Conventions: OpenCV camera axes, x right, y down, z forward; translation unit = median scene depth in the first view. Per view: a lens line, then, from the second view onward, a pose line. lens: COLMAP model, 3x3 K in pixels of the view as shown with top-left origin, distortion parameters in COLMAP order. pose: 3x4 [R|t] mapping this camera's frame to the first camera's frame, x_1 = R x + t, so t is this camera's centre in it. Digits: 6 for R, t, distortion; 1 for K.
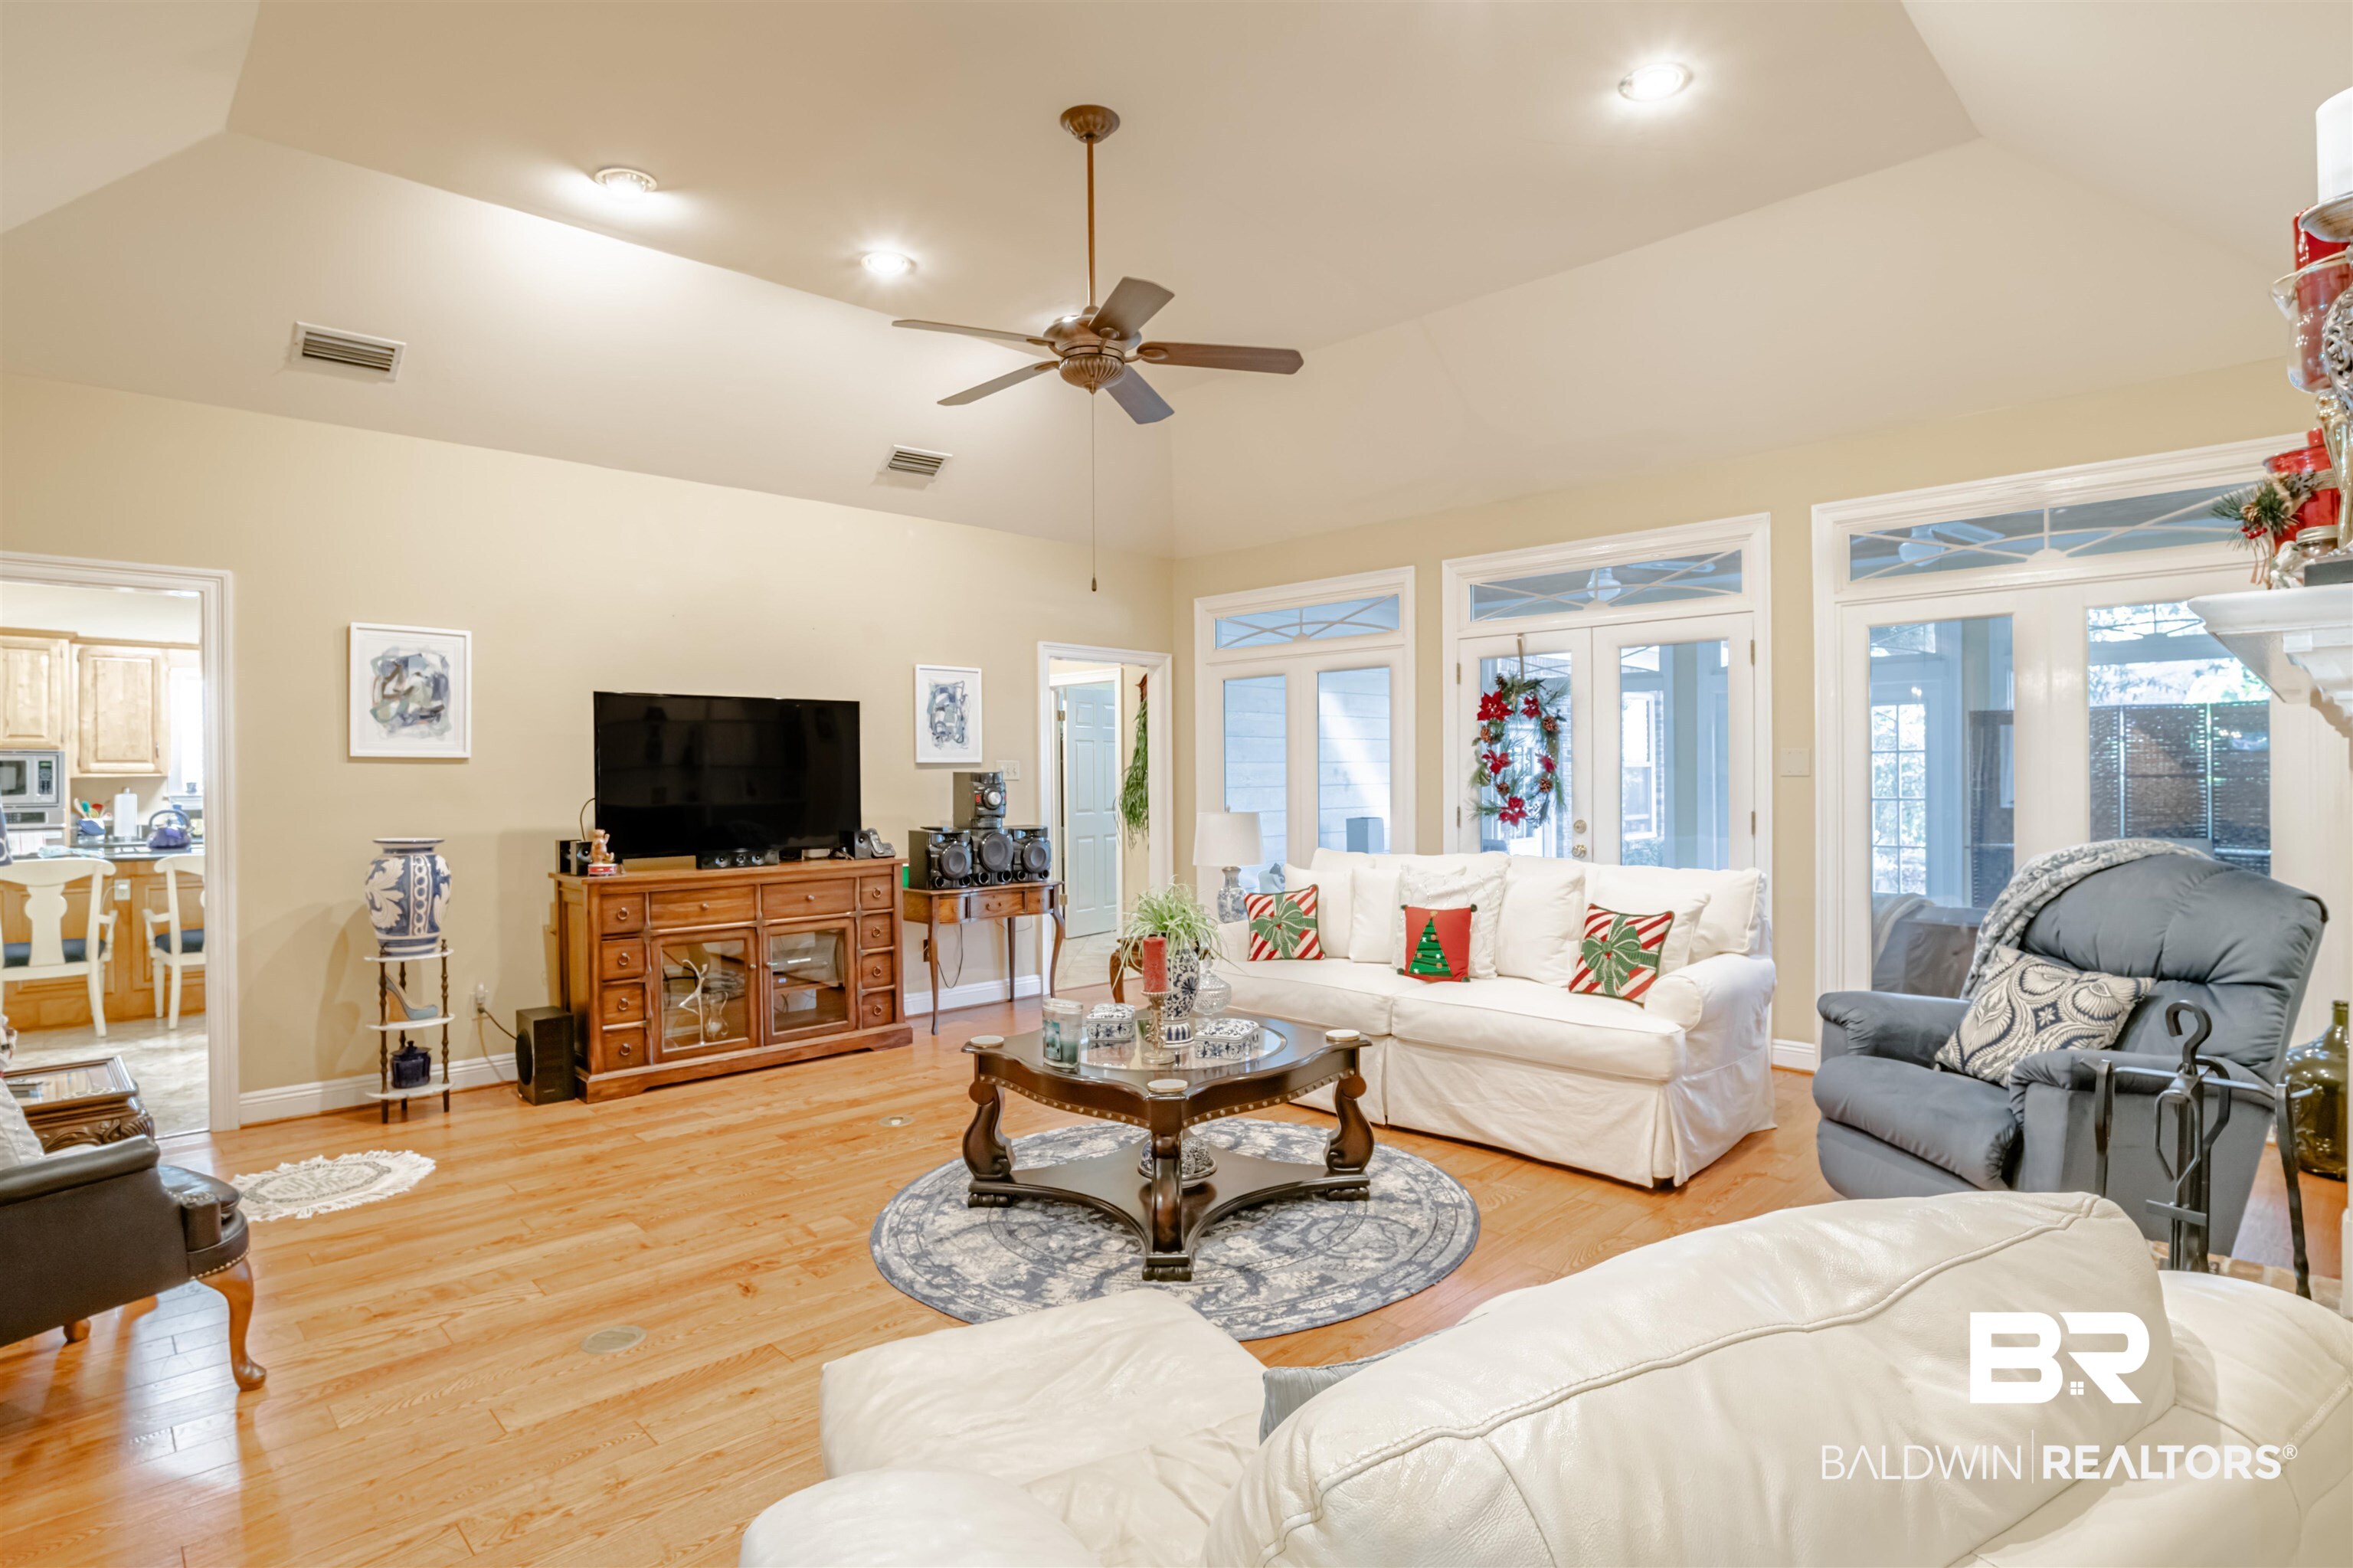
lens RADIAL K [[1172.0, 0, 1162.8], [0, 1172.0, 779.6], [0, 0, 1]] dist [-0.034549, 0.006356]
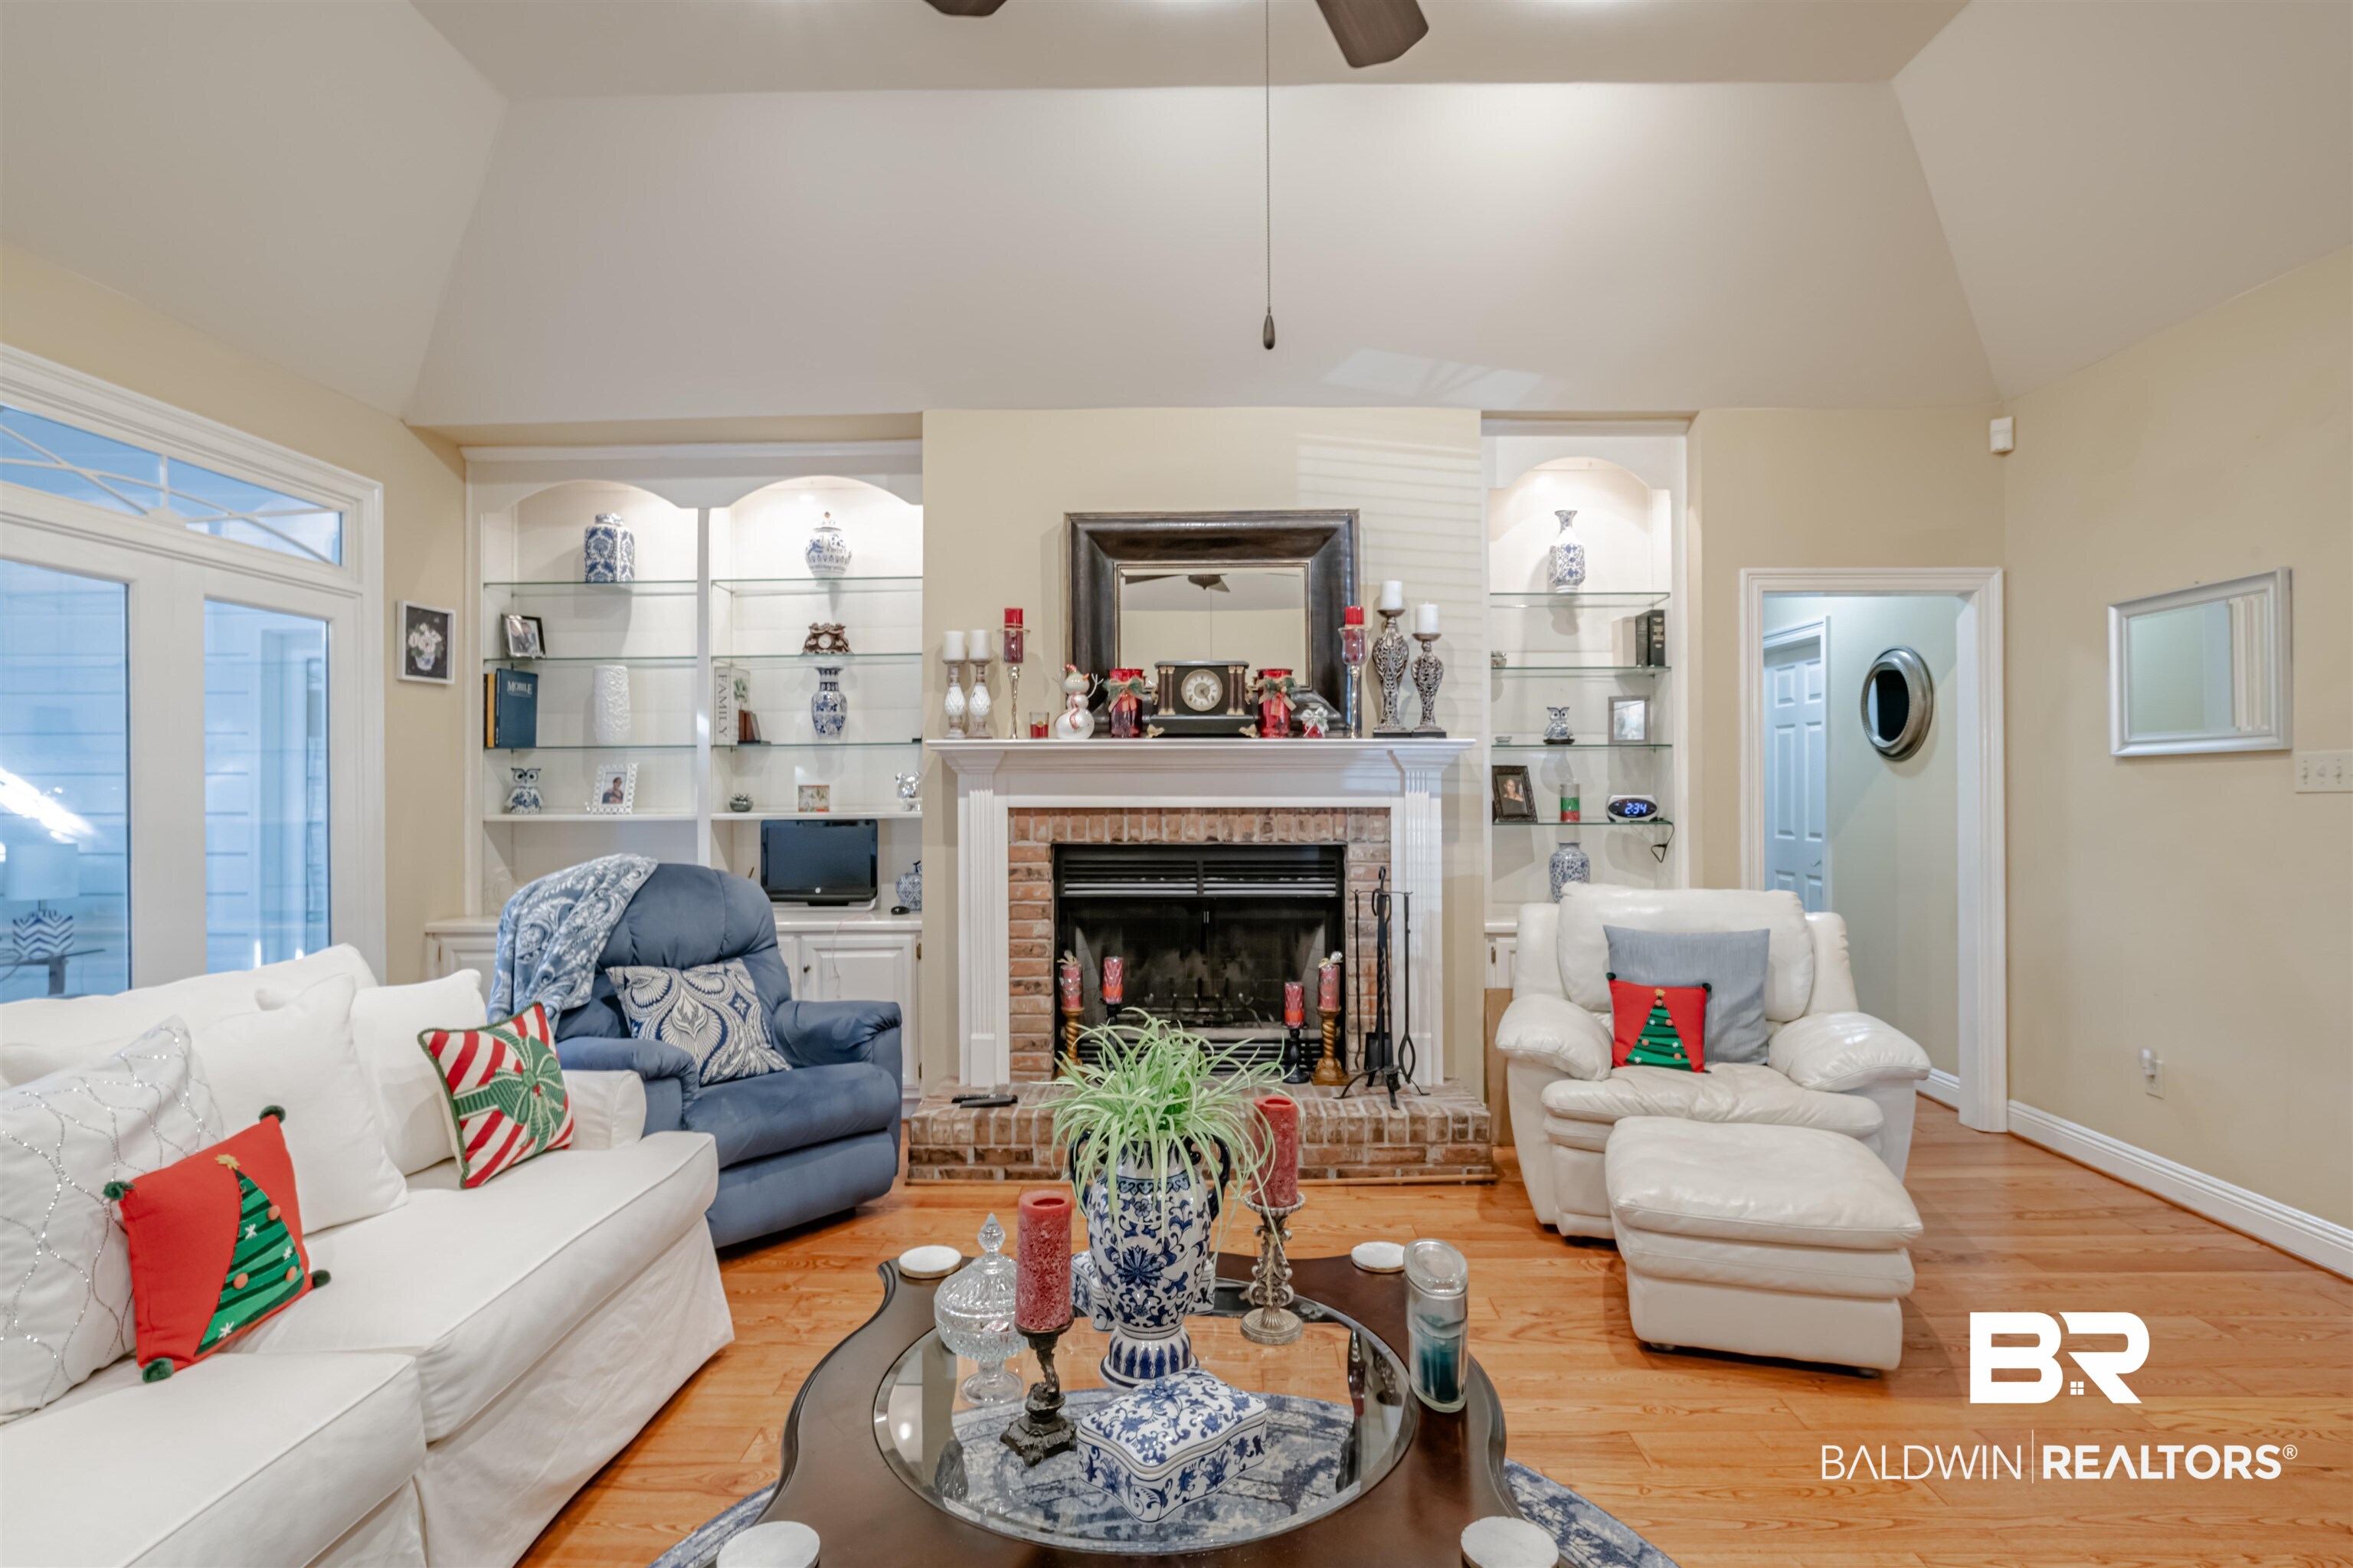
lens RADIAL K [[1172.0, 0, 1194.3], [0, 1172.0, 785.6], [0, 0, 1]] dist [-0.034549, 0.006356]
pose [[-0.700407, 0.009885, 0.713676, -0.362888], [0.013006, 0.999915, -0.001086, -0.006230], [-0.713626, 0.008522, -0.700476, 1.431686]]
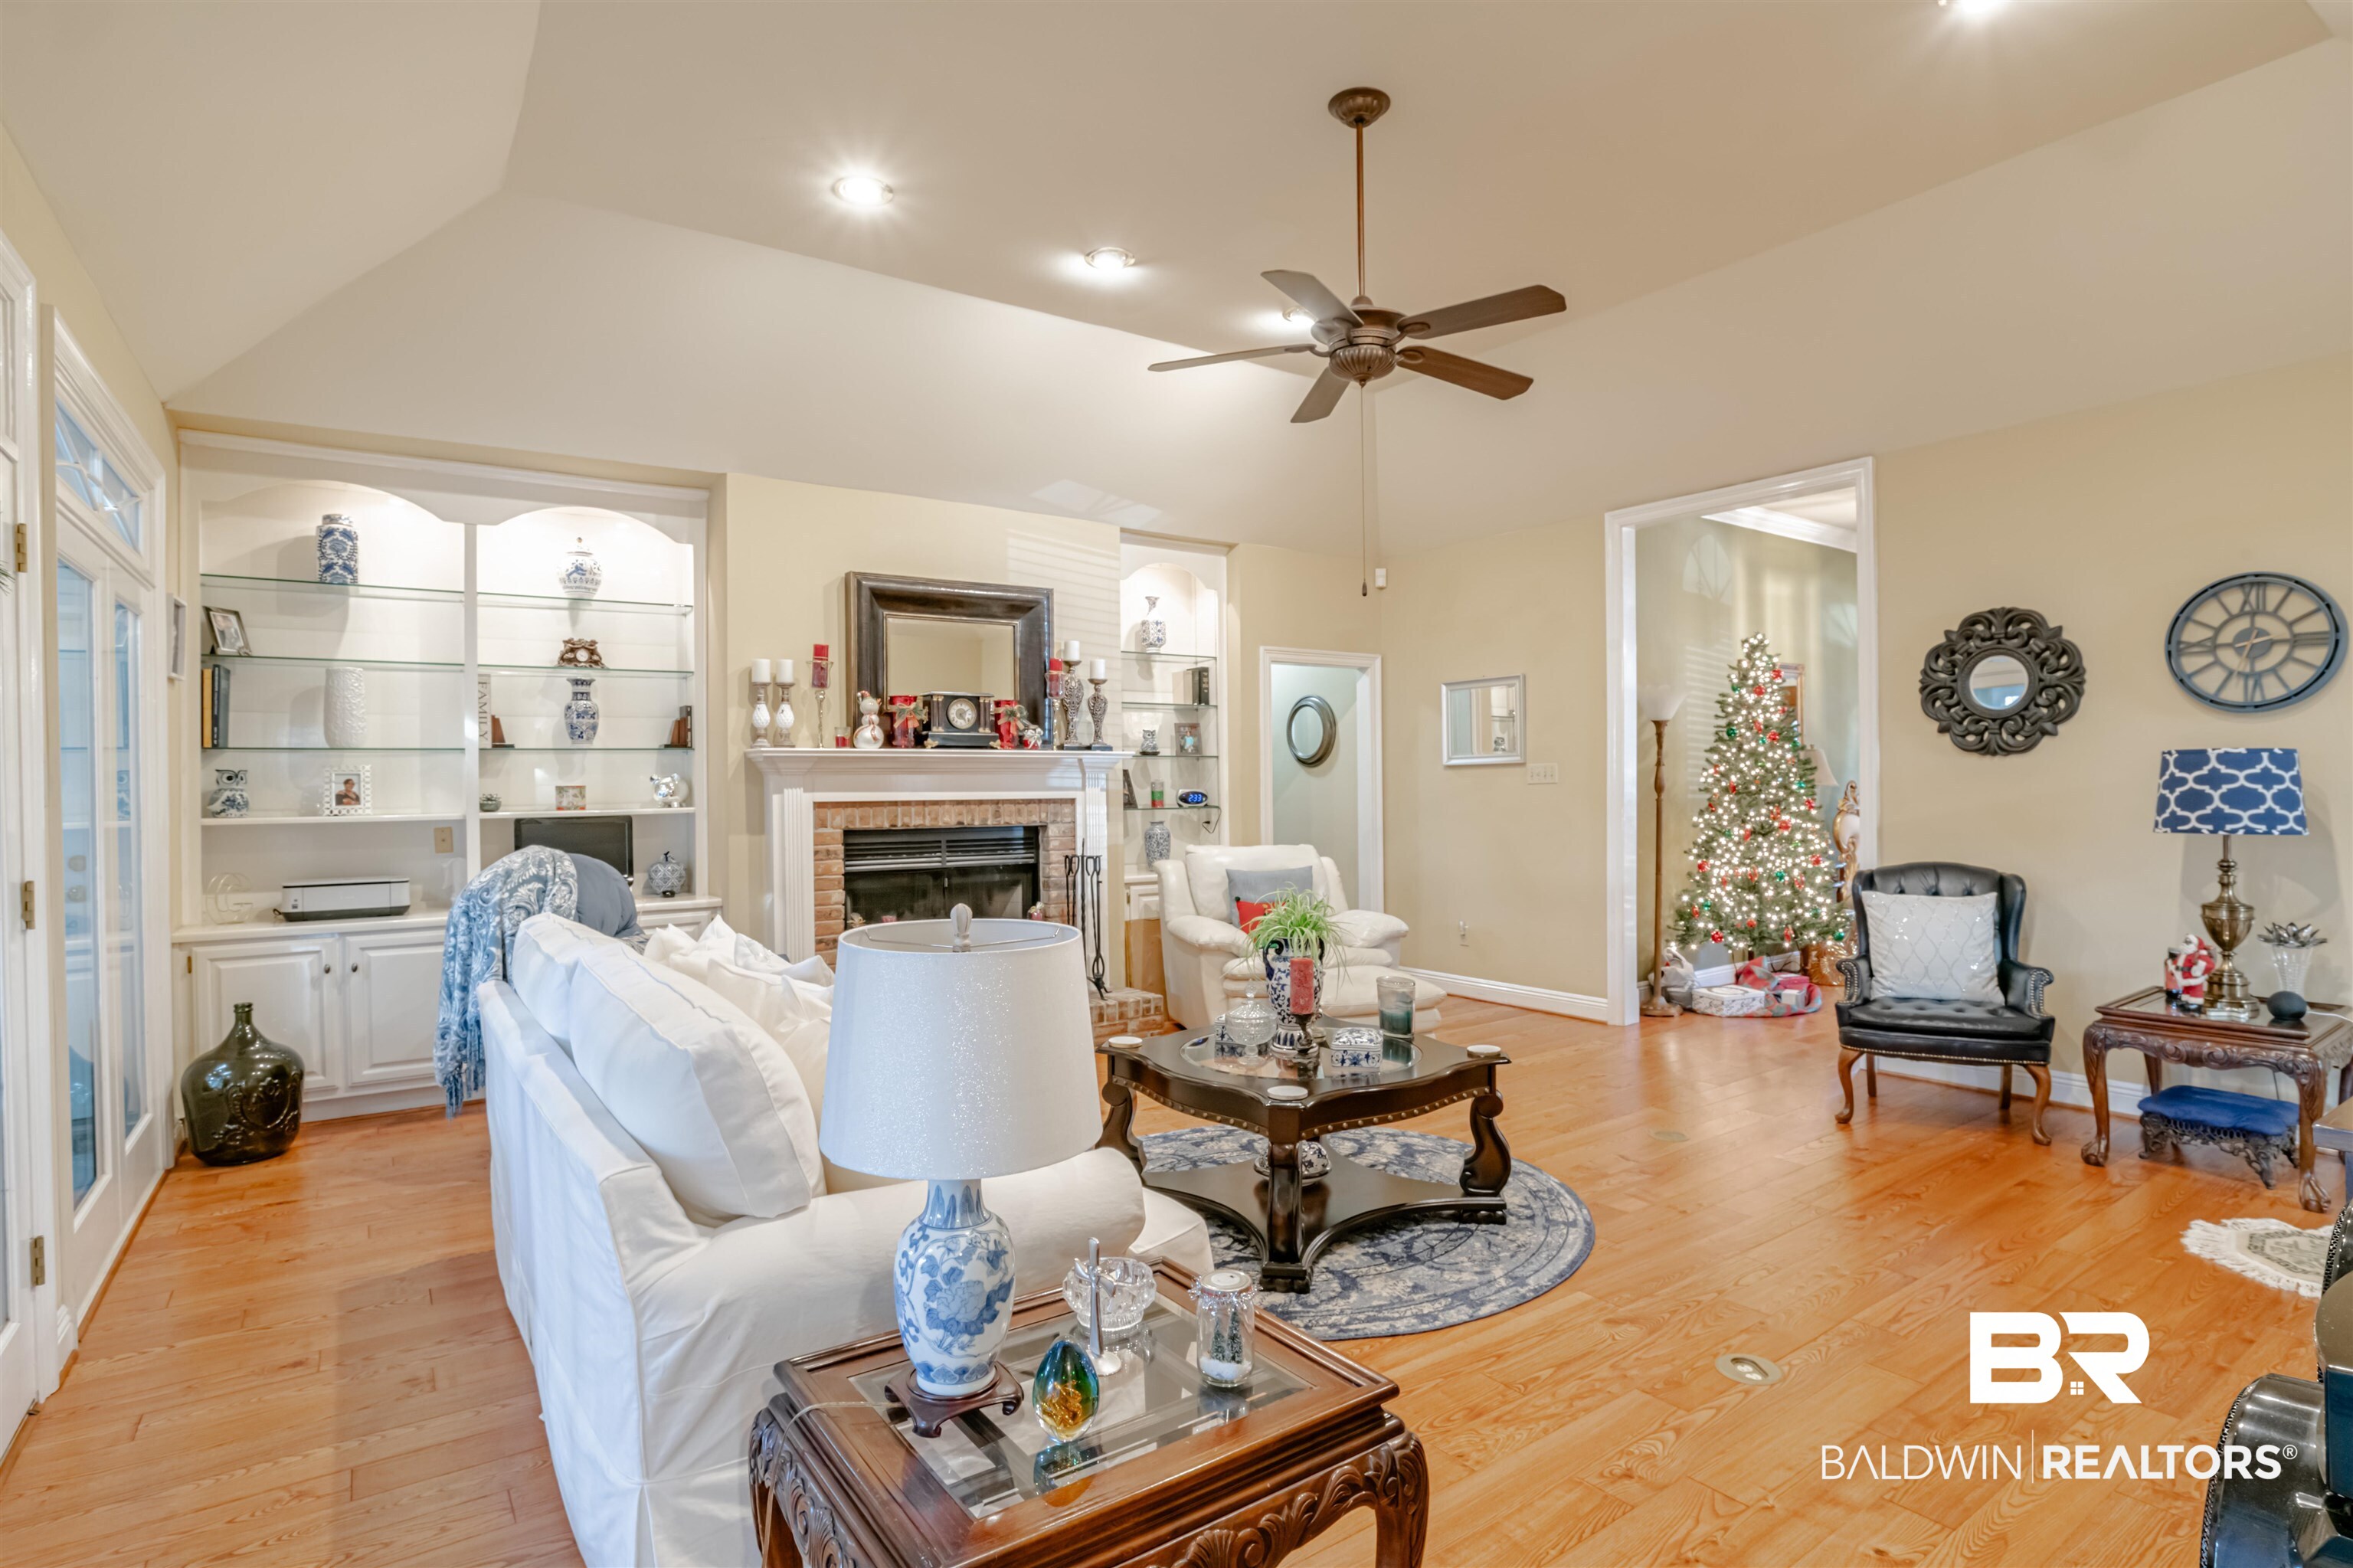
lens RADIAL K [[1172.0, 0, 1169.6], [0, 1172.0, 793.9], [0, 0, 1]] dist [-0.034549, 0.006356]
pose [[-0.982810, 0.013899, 0.184099, -0.075329], [0.016868, 0.999752, 0.014573, -0.012909], [-0.183850, 0.017428, -0.982800, 2.202745]]
